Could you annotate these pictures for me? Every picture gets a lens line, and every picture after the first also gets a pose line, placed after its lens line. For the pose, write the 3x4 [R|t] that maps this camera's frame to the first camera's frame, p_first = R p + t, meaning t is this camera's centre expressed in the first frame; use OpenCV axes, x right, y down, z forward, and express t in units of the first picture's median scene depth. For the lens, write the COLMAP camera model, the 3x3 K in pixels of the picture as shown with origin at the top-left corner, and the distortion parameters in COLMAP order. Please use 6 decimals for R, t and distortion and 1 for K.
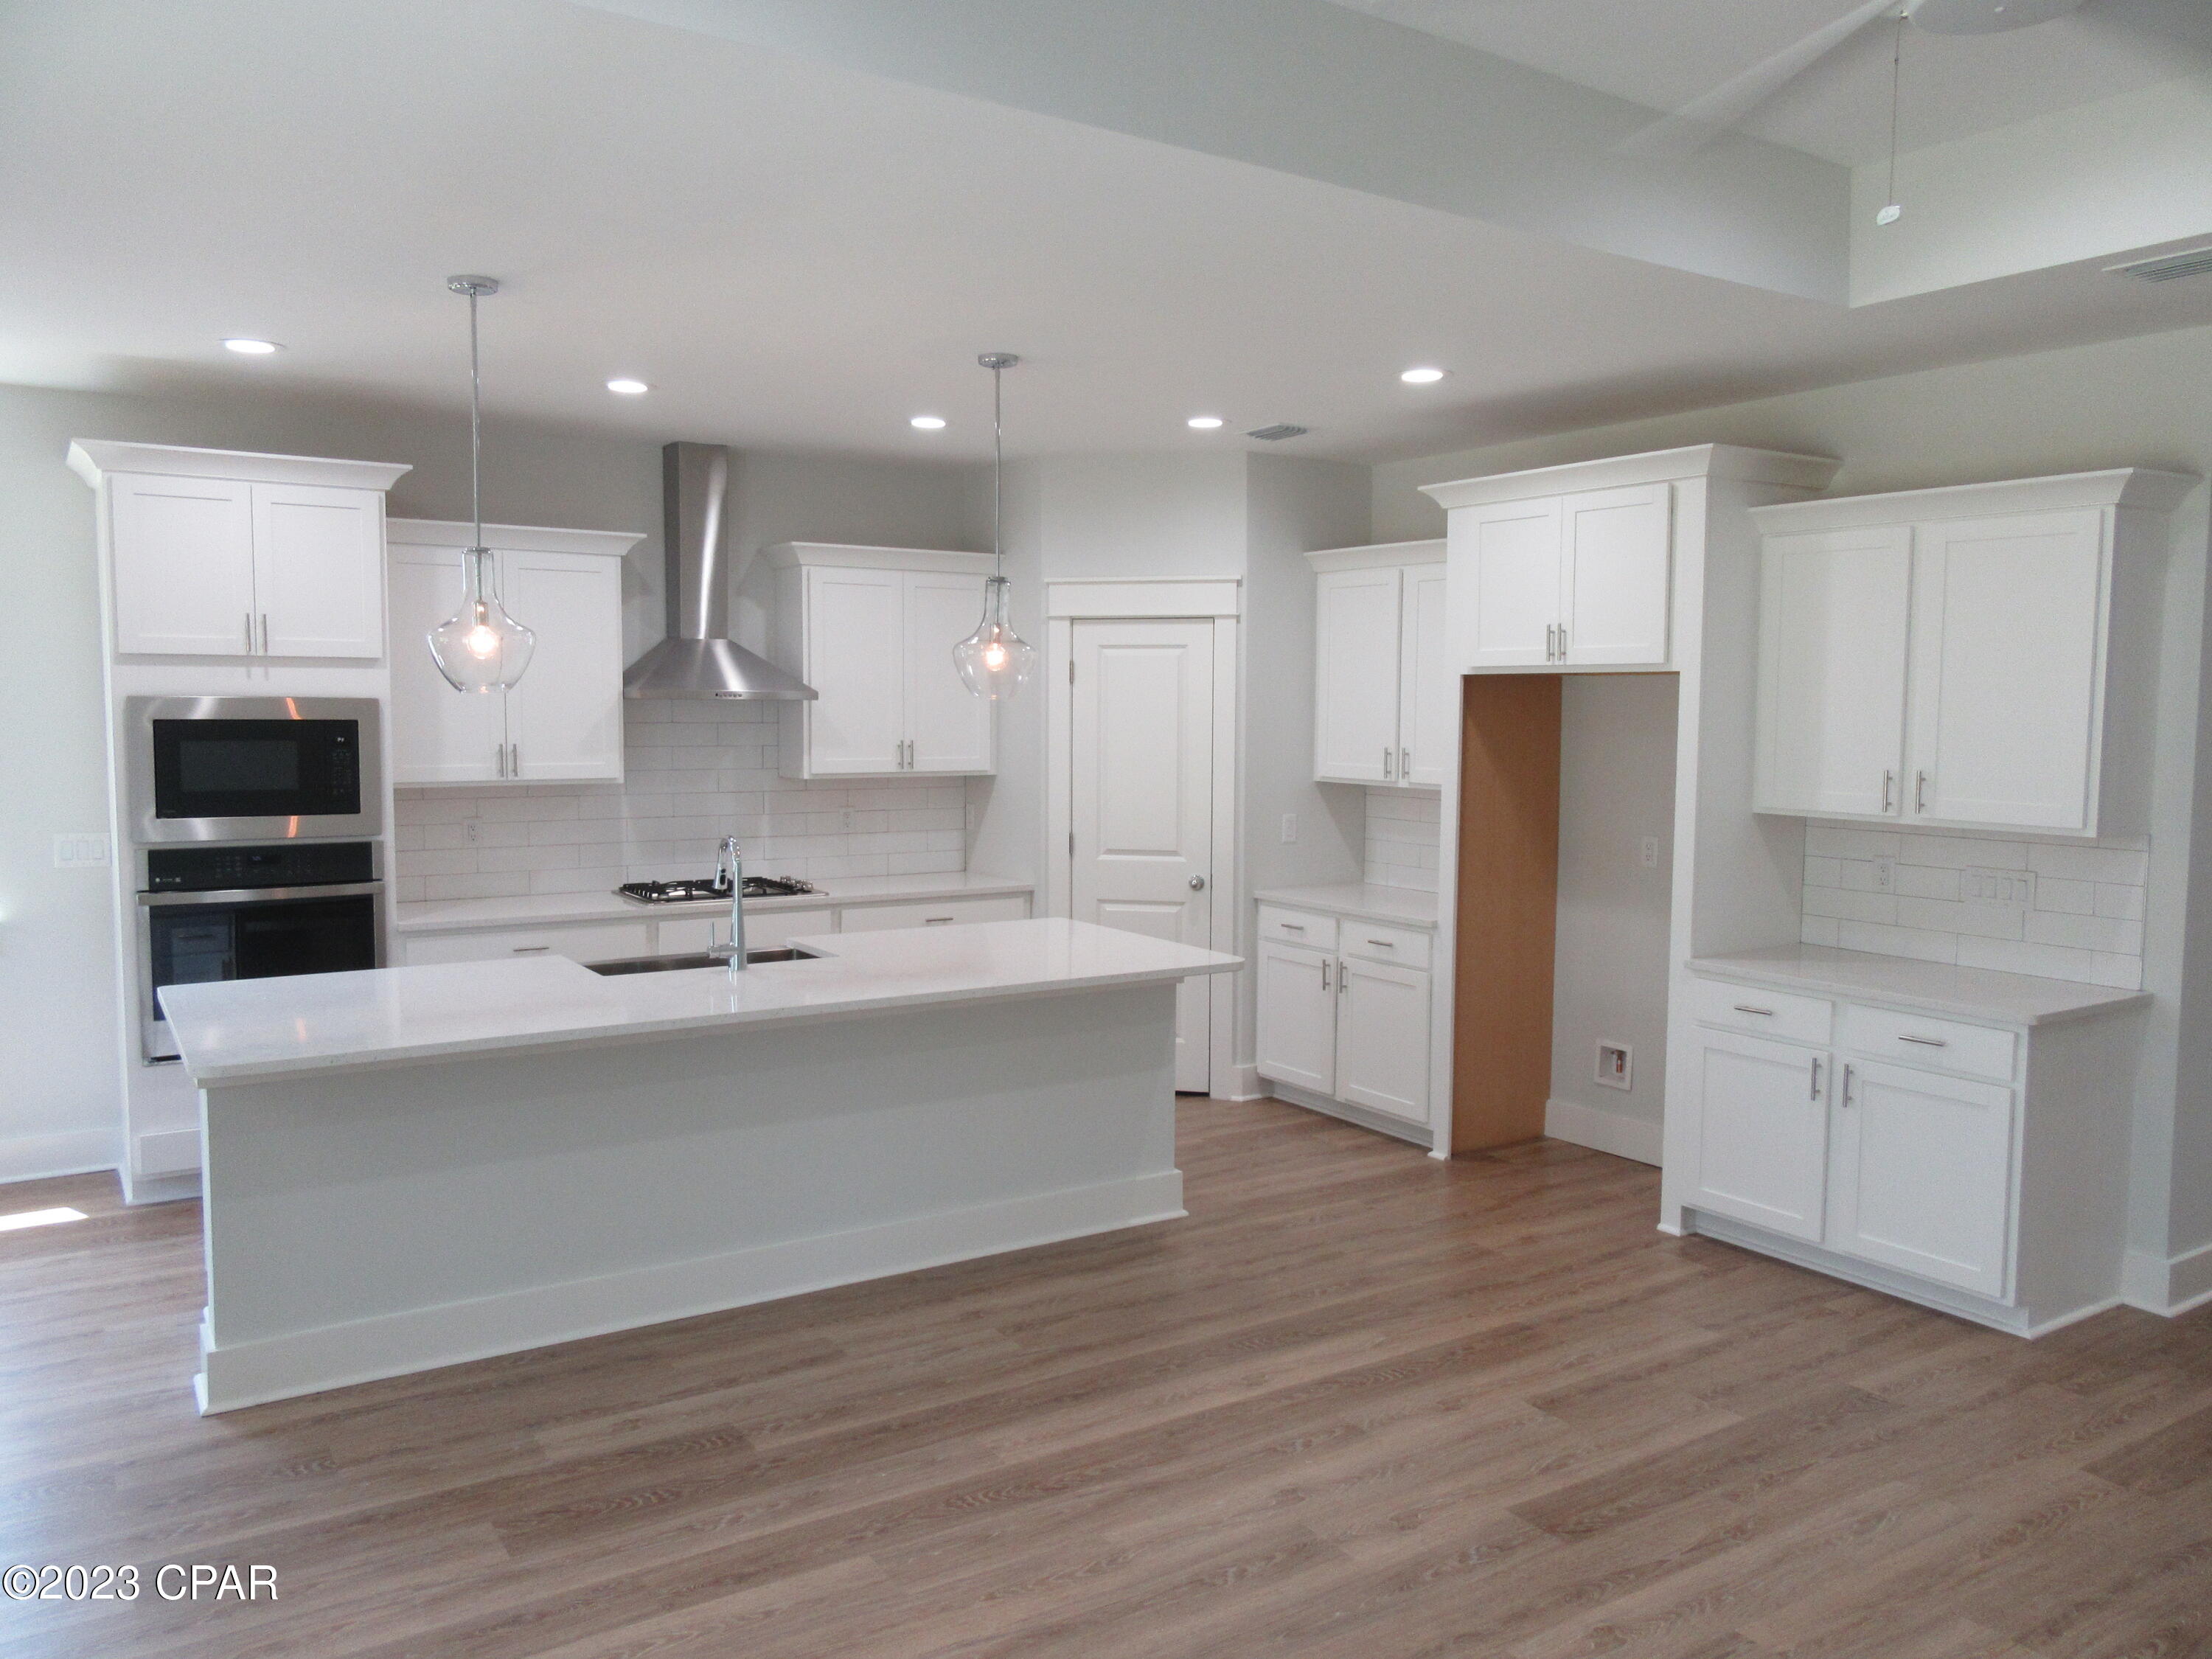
lens RADIAL K [[1649.9, 0, 1102.1], [0, 1649.9, 820.6], [0, 0, 1]] dist [-0.004449, 0.006441]
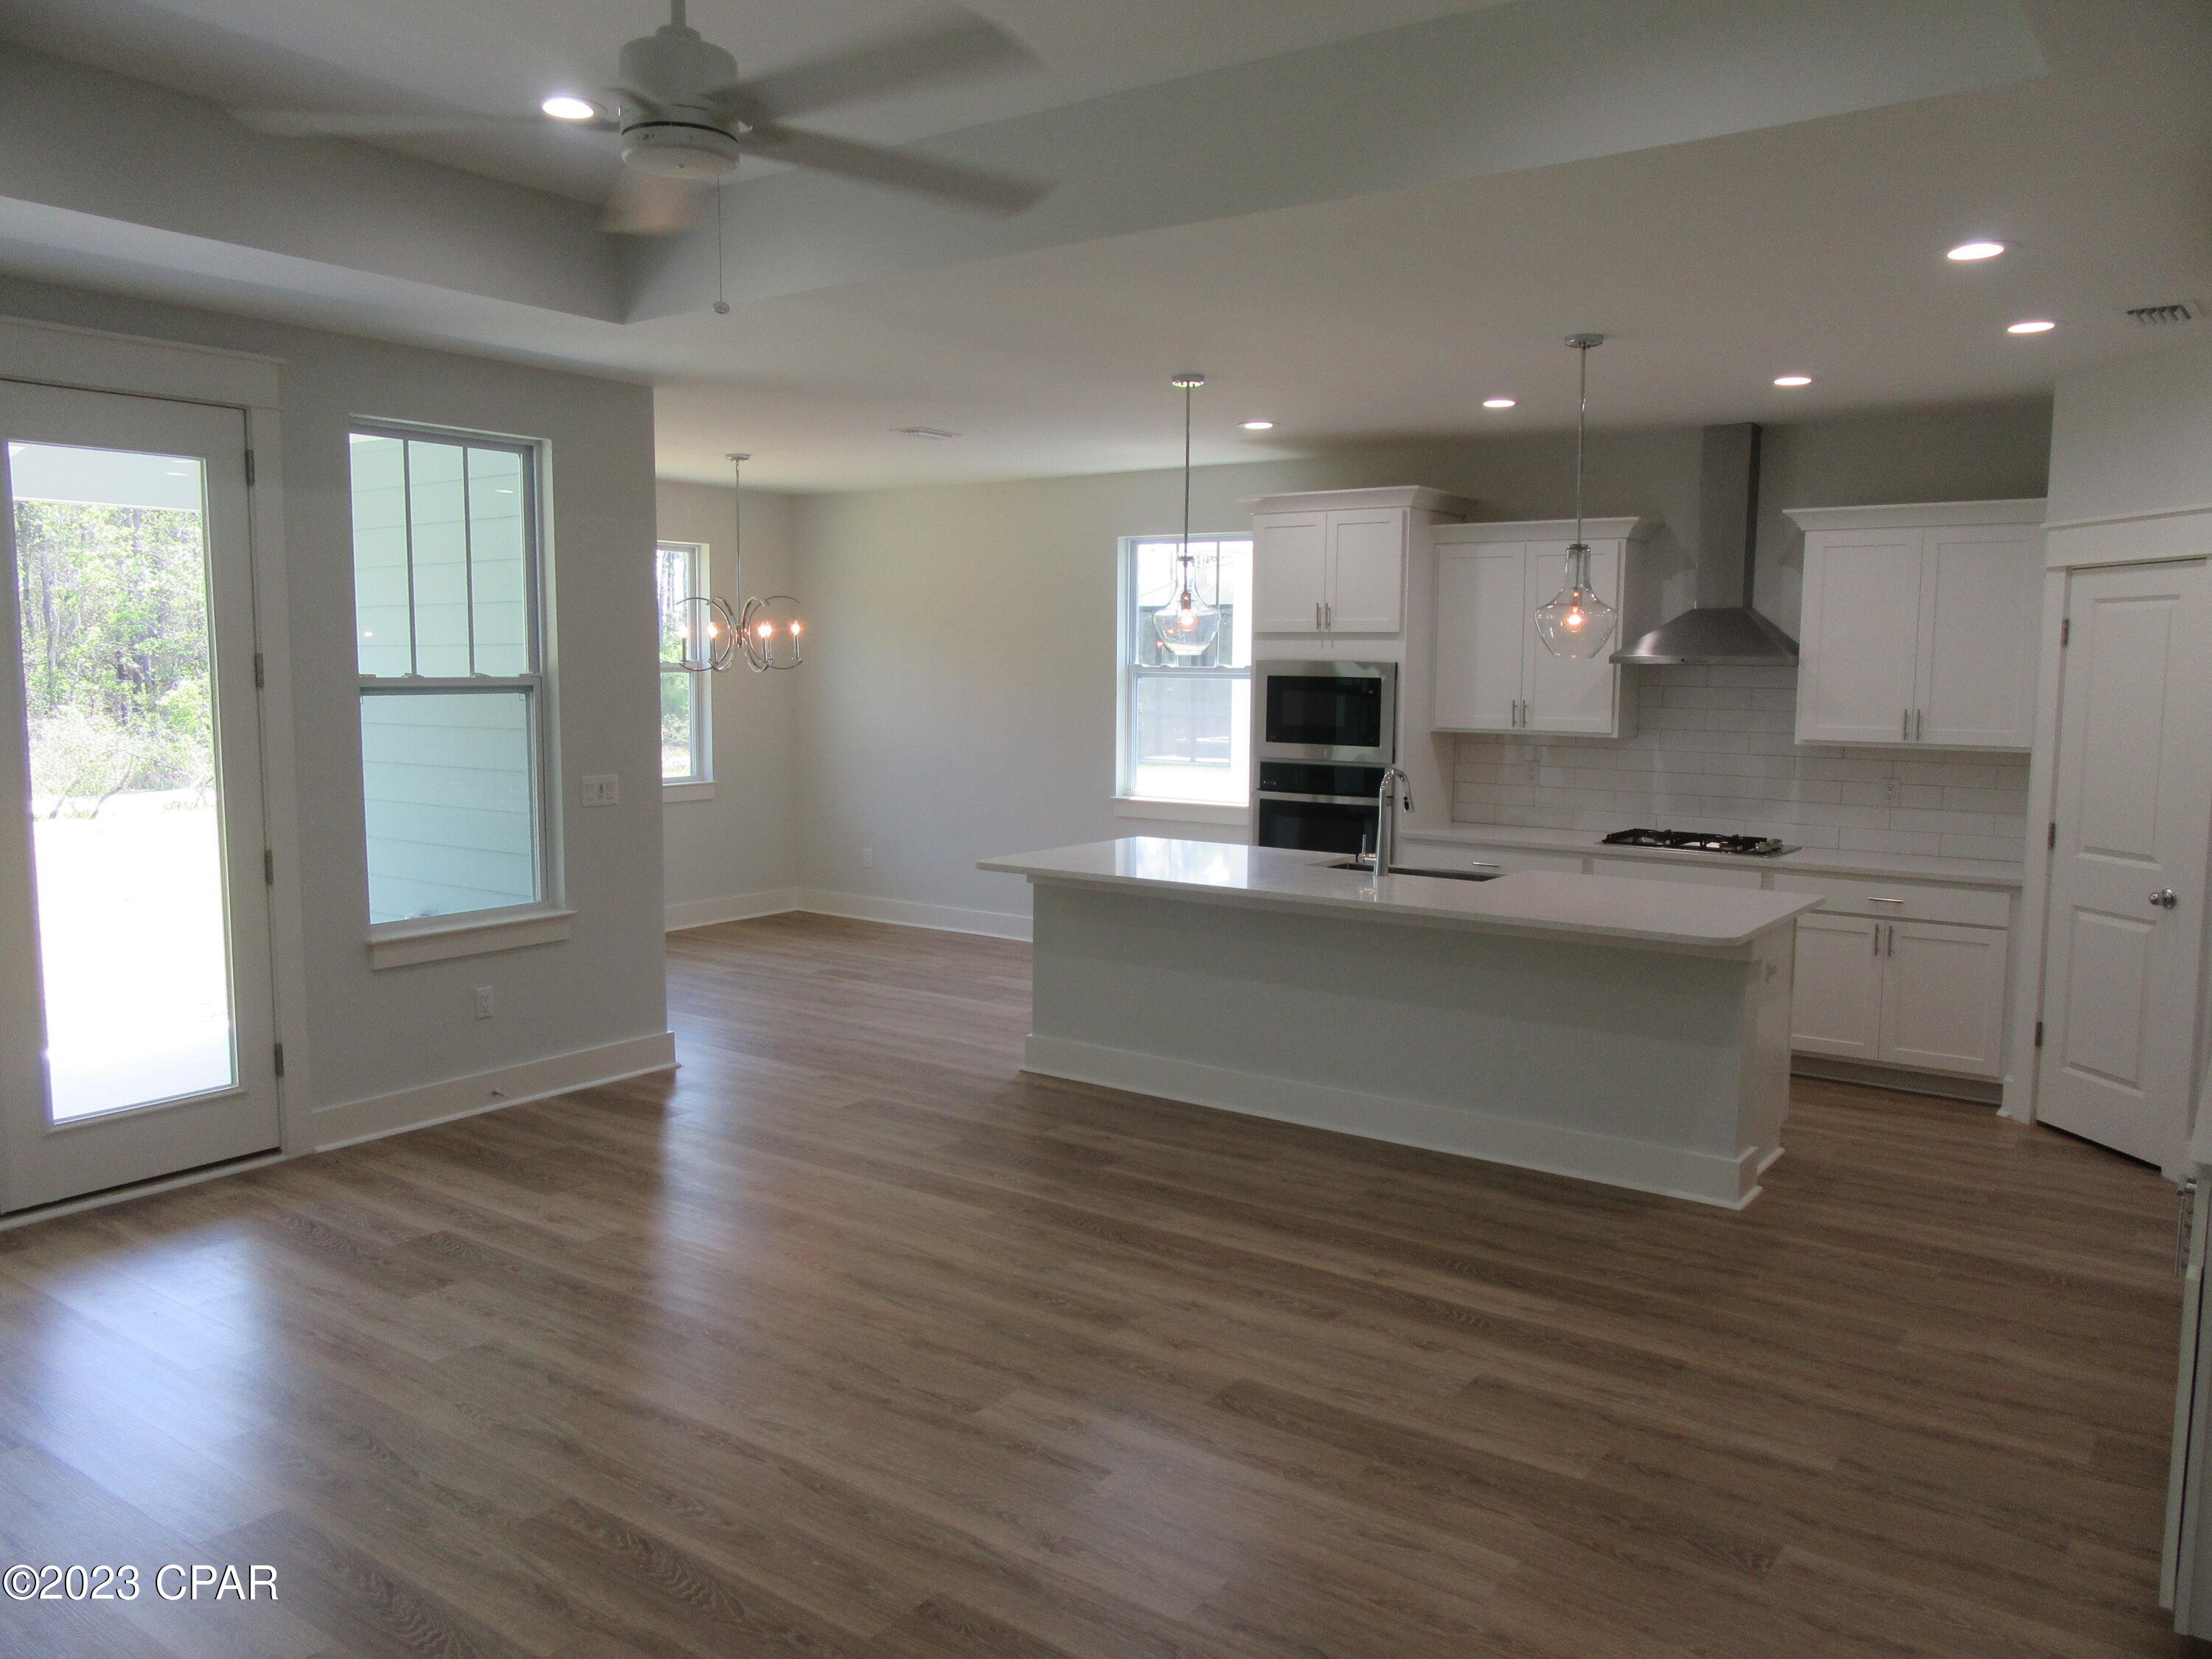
lens RADIAL K [[1649.9, 0, 1109.2], [0, 1649.9, 818.4], [0, 0, 1]] dist [-0.004449, 0.006441]
pose [[0.357473, 0.083773, -0.930159, 0.915532], [-0.076762, 0.995234, 0.060133, -0.012996], [0.930764, 0.049905, 0.362200, 0.373100]]
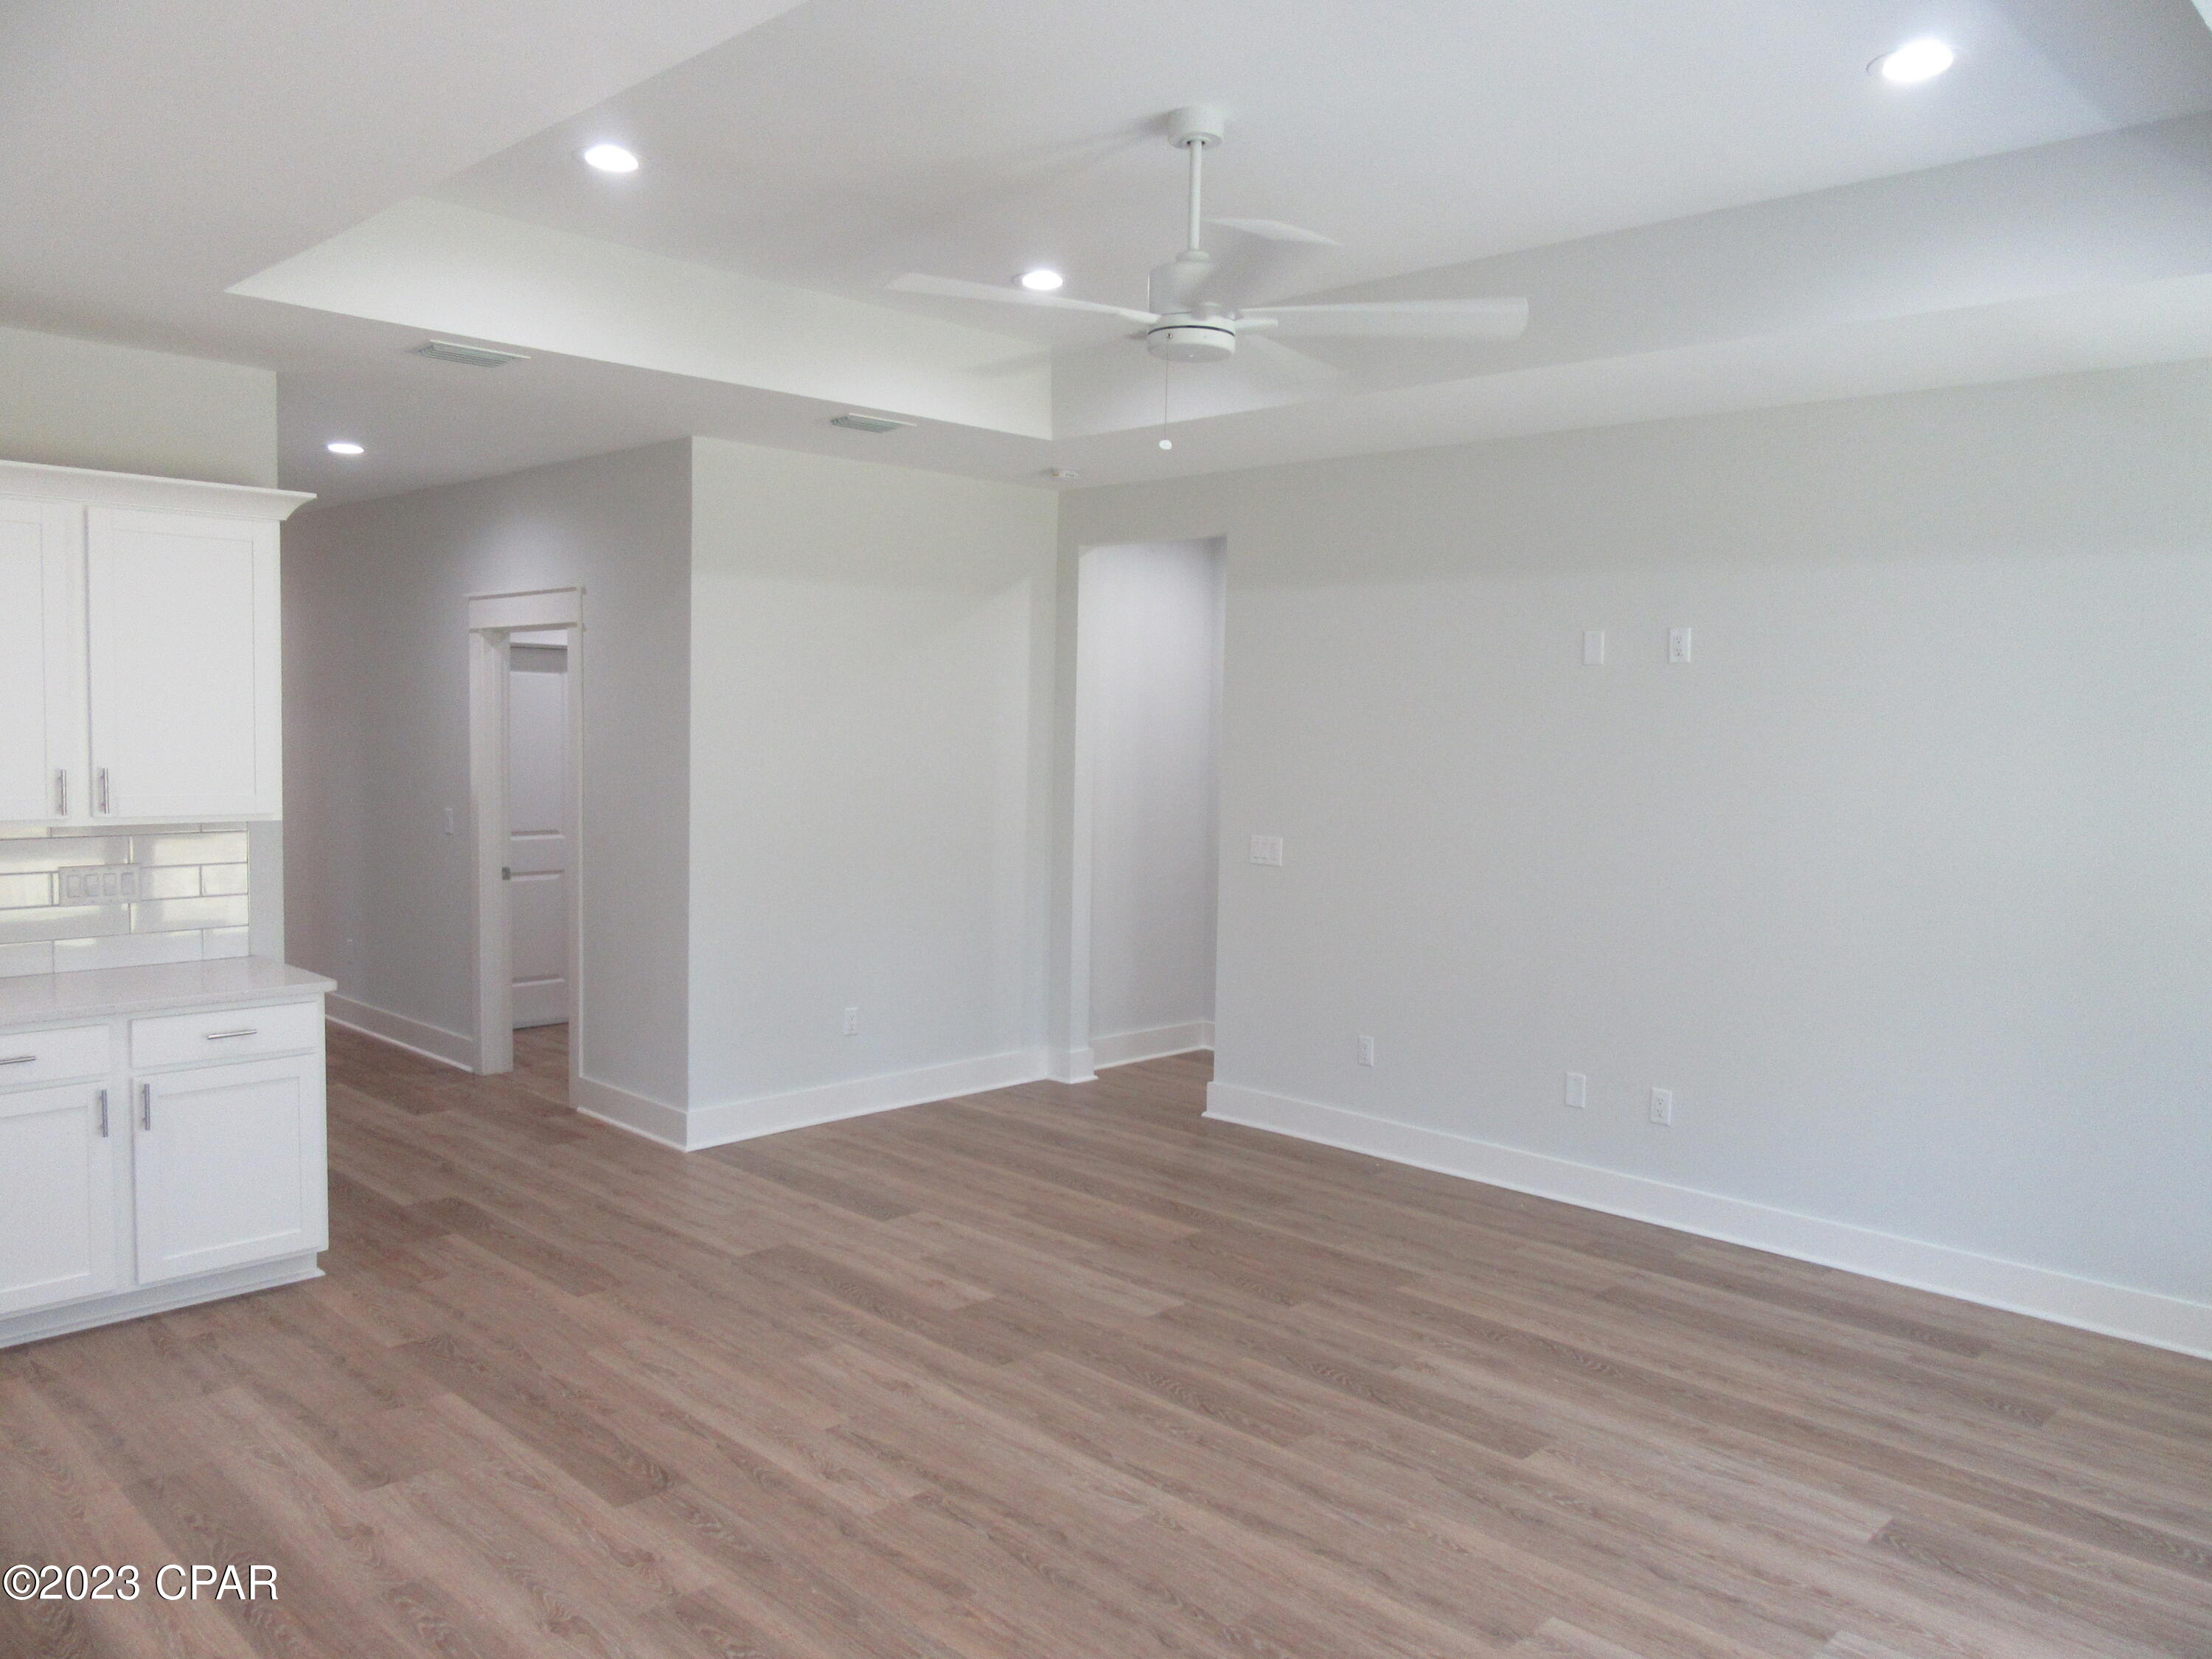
lens RADIAL K [[1649.9, 0, 1114.7], [0, 1649.9, 824.7], [0, 0, 1]] dist [-0.004449, 0.006441]
pose [[-0.216136, -0.077247, 0.973303, -0.580787], [0.054694, 0.994342, 0.091062, -0.055076], [-0.974830, 0.072915, -0.210688, 0.667573]]
